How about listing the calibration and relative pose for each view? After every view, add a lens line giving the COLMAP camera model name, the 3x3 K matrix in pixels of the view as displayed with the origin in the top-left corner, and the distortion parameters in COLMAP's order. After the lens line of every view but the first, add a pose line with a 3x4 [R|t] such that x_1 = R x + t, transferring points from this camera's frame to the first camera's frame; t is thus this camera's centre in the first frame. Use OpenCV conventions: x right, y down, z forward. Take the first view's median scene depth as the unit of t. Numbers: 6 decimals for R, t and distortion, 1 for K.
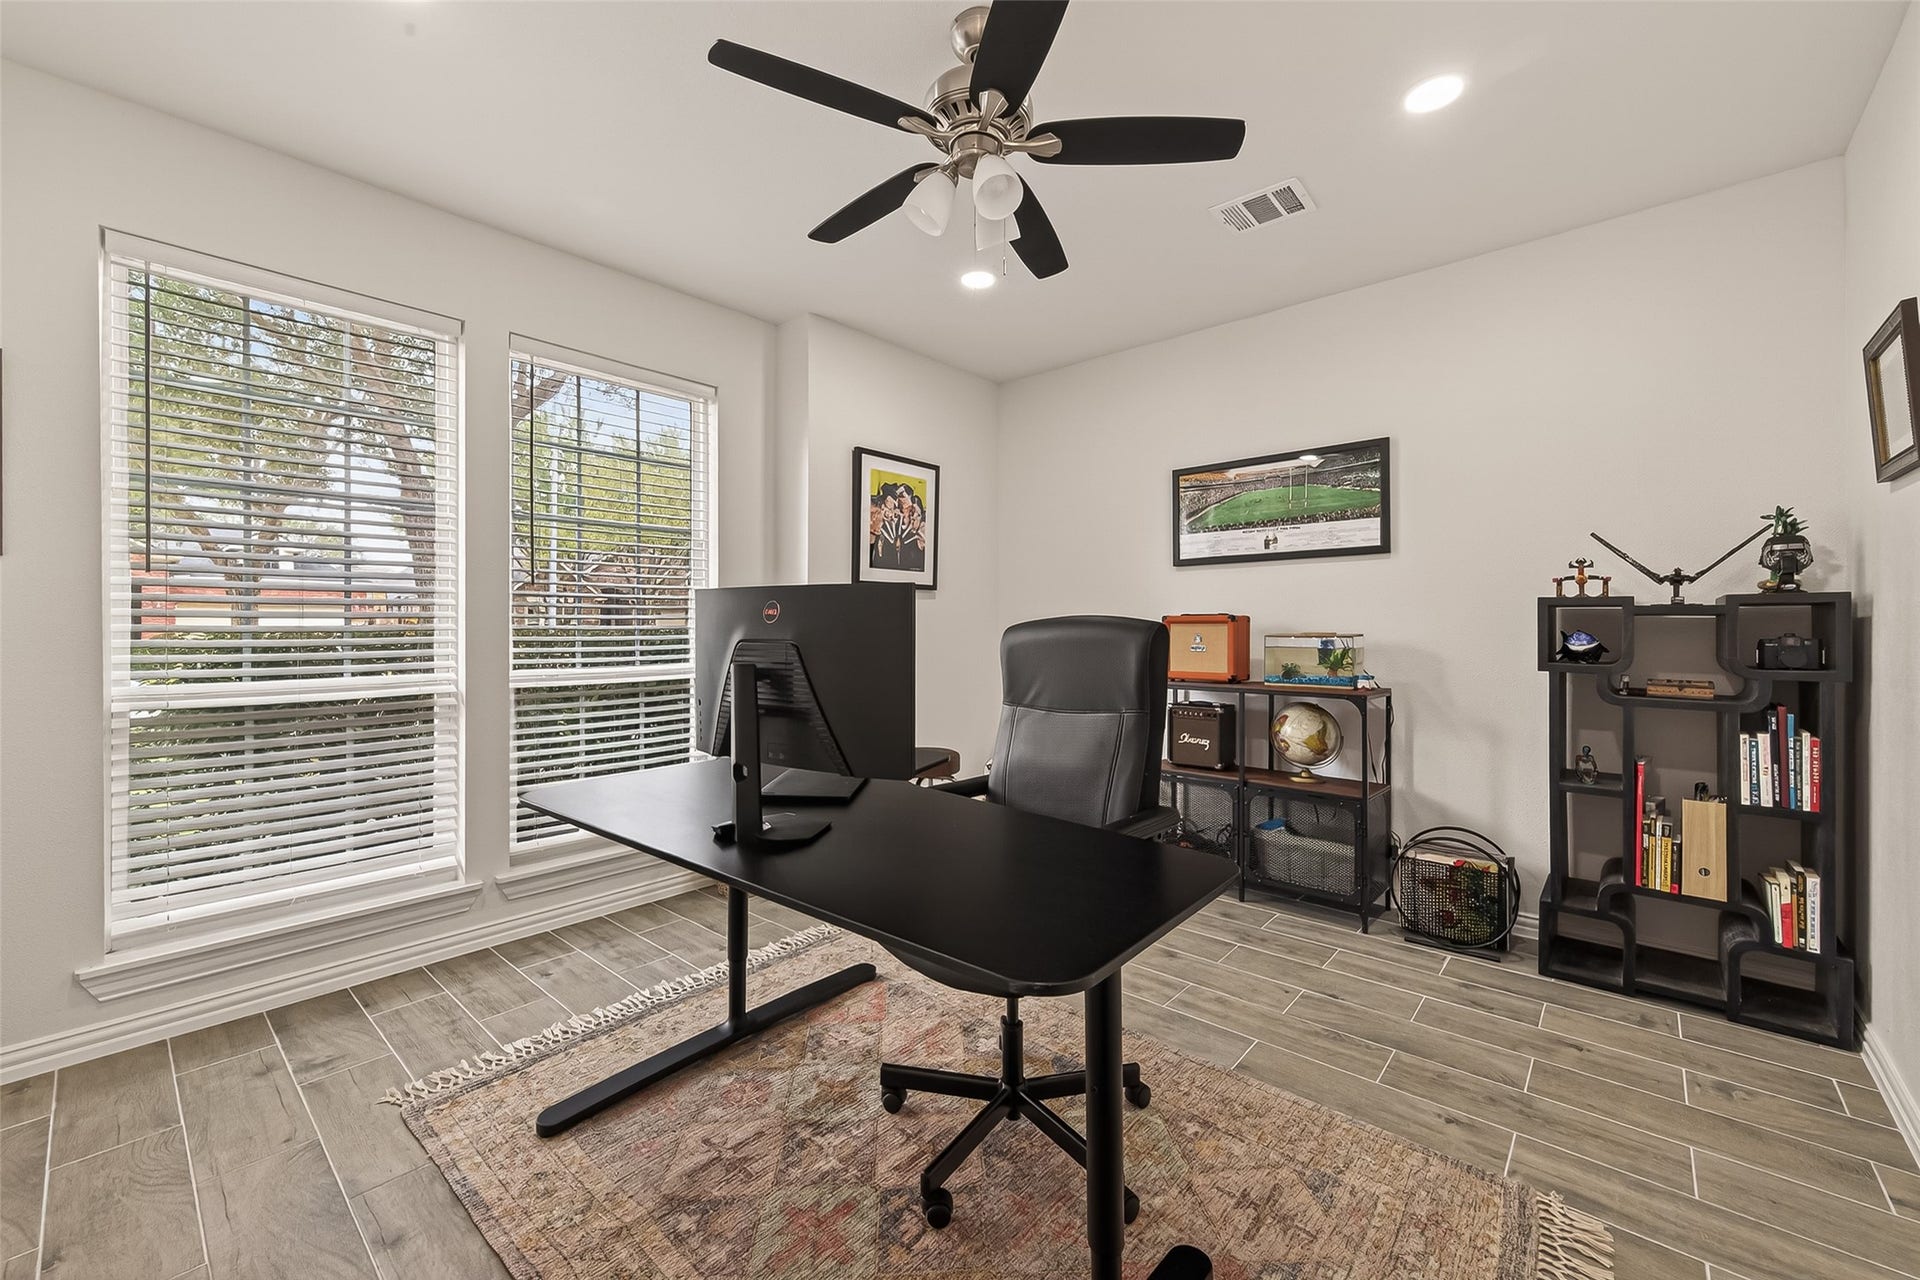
lens RADIAL K [[762.5, 0, 957.0], [0, 762.5, 625.8], [0, 0, 1]] dist [0.026564, 0.000025]
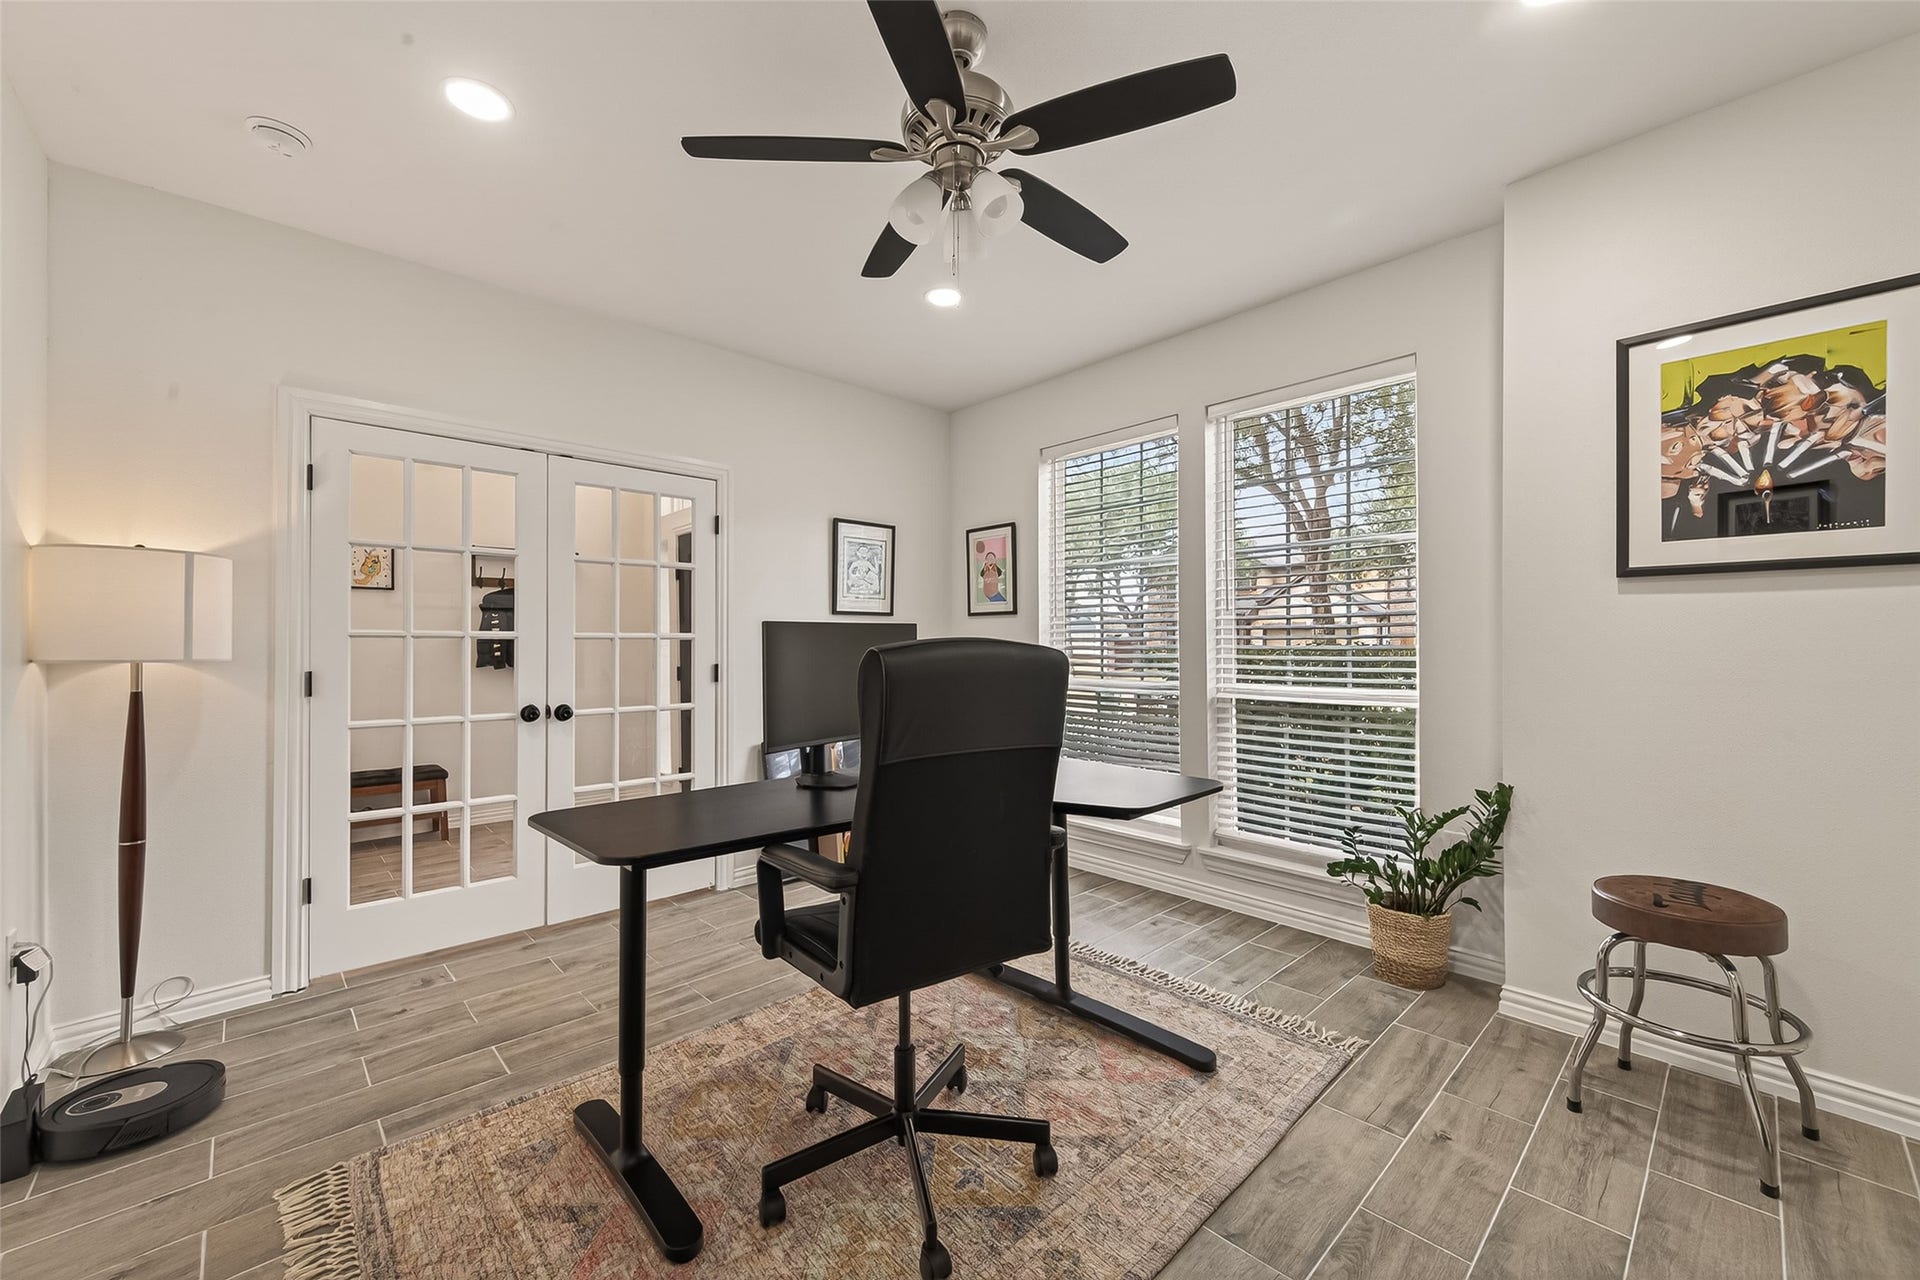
lens RADIAL K [[745.3, 0, 964.9], [0, 745.3, 643.3], [0, 0, 1]] dist [0.000440, 0.000046]
pose [[-0.083304, -0.003223, -0.996519, 0.542161], [0.001605, 0.999993, -0.003369, -0.000566], [0.996523, -0.001880, -0.083298, 0.613966]]
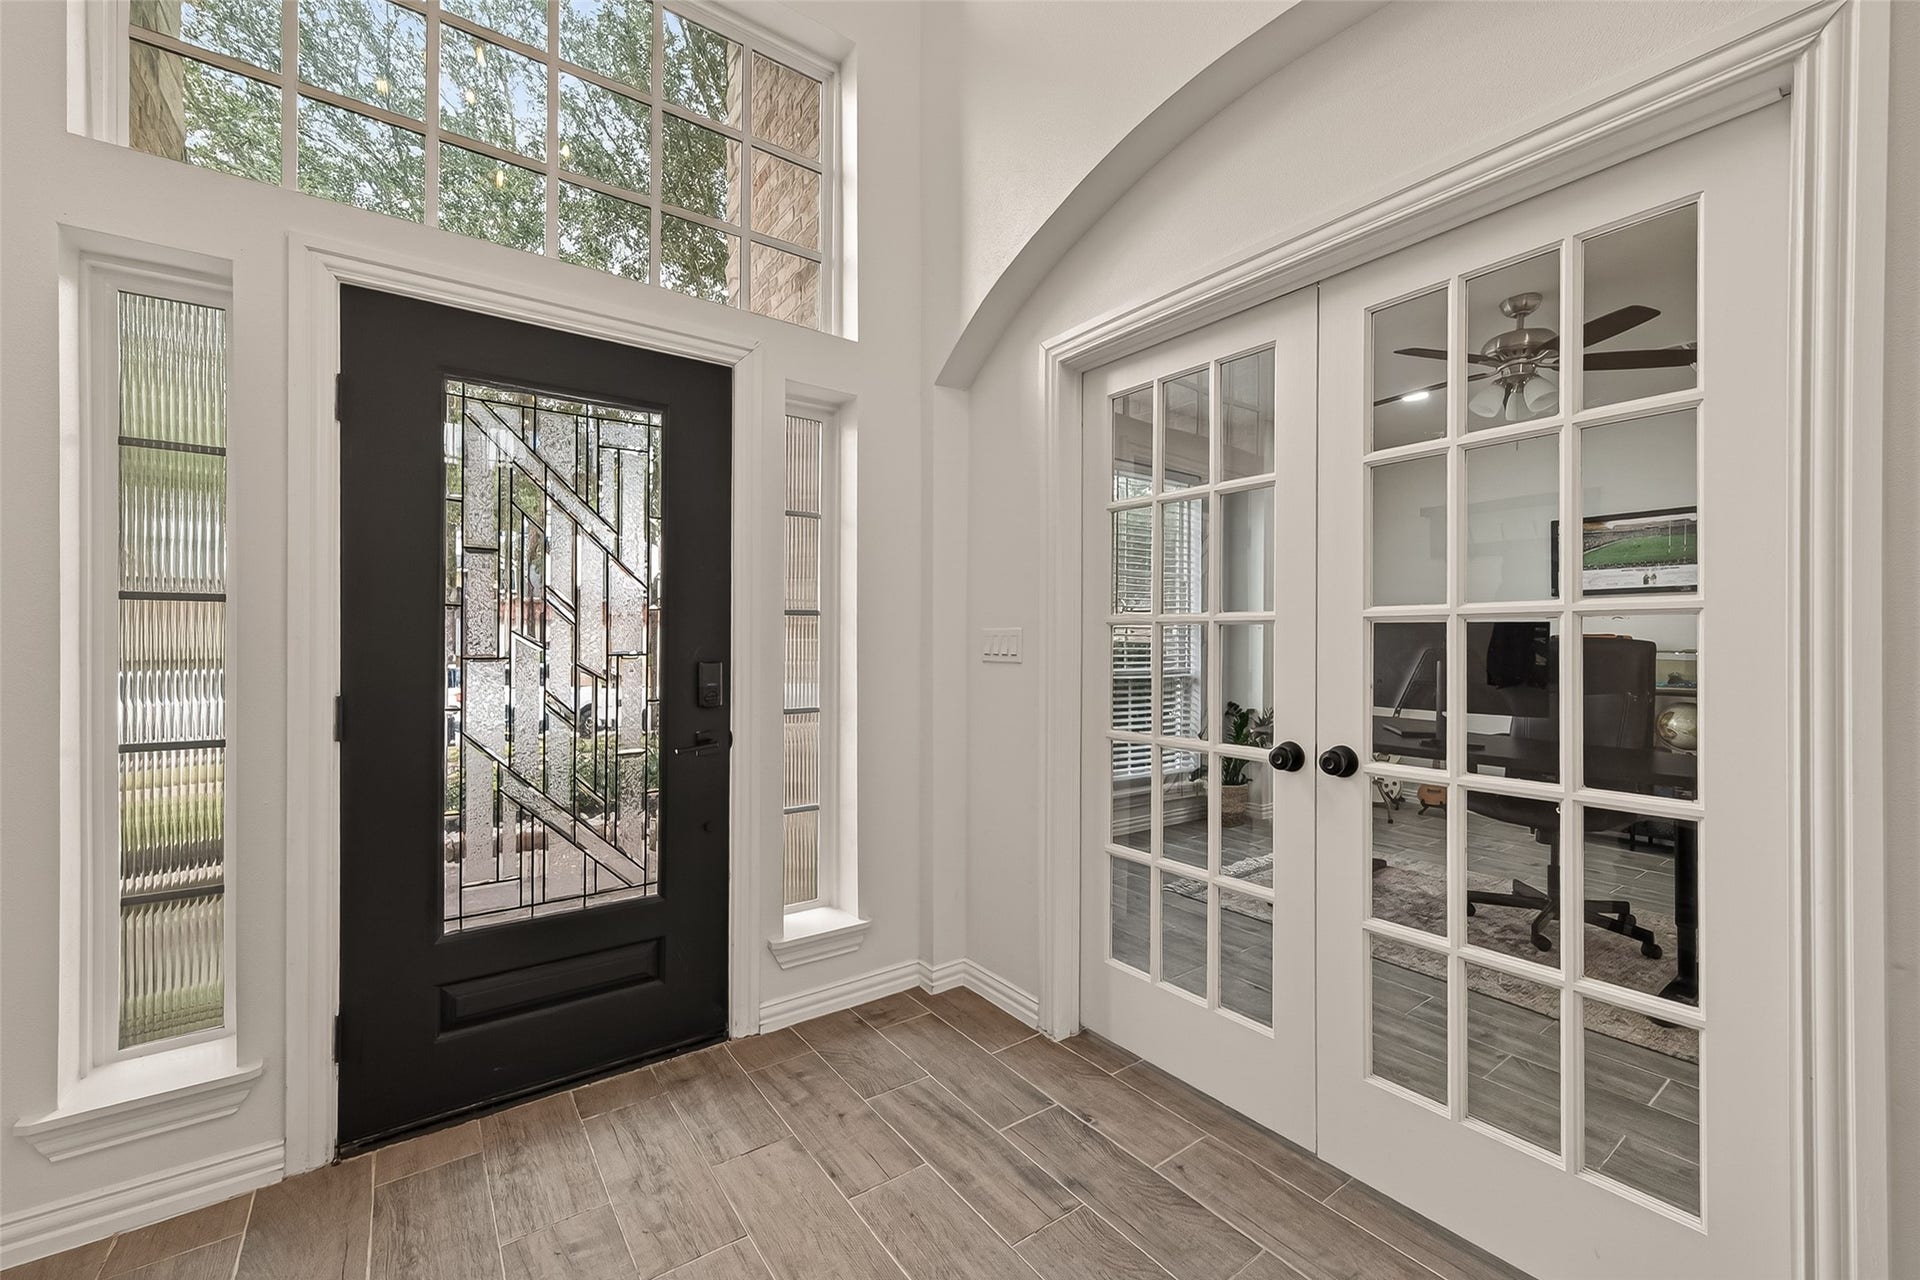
lens RADIAL K [[772.7, 0, 942.3], [0, 772.7, 639.5], [0, 0, 1]] dist [0.008950, 0.000411]
pose [[0.975447, 0.005886, -0.220156, -0.459494], [-0.005526, 0.999982, 0.002248, -0.003654], [0.220165, -0.000976, 0.975462, -0.534599]]
